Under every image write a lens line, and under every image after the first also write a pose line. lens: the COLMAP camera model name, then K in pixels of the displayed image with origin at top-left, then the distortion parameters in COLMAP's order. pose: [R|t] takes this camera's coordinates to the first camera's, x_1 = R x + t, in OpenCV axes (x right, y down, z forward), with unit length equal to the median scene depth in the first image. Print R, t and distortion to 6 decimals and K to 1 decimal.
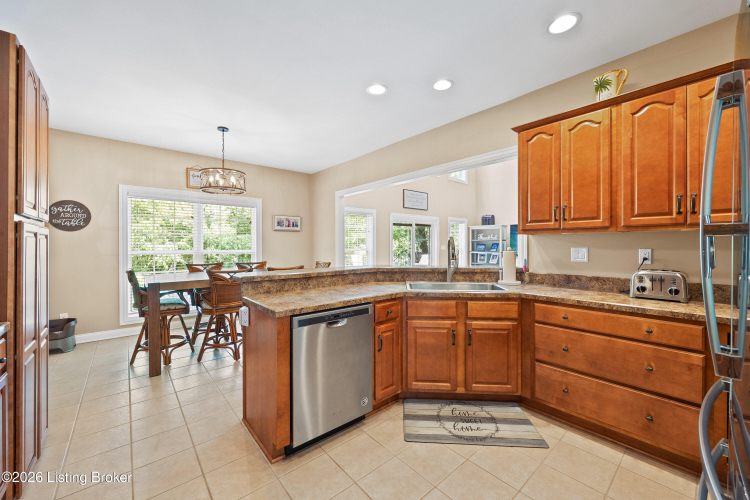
lens RADIAL K [[295.0, 0, 381.4], [0, 295.0, 245.1], [0, 0, 1]] dist [0.002071, -0.000086]
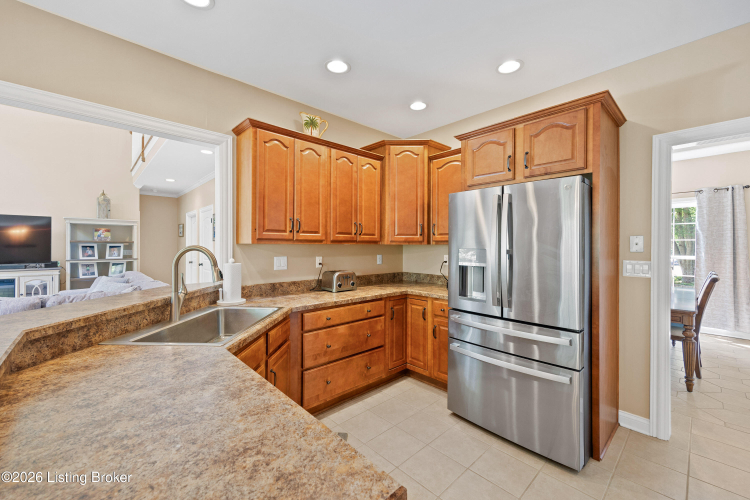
lens RADIAL K [[295.0, 0, 377.4], [0, 295.0, 247.8], [0, 0, 1]] dist [0.002071, -0.000086]
pose [[-0.021126, -0.002388, 0.999774, -0.454310], [-0.001064, 0.999997, 0.002366, -0.029588], [-0.999776, -0.001014, -0.021128, 0.719989]]
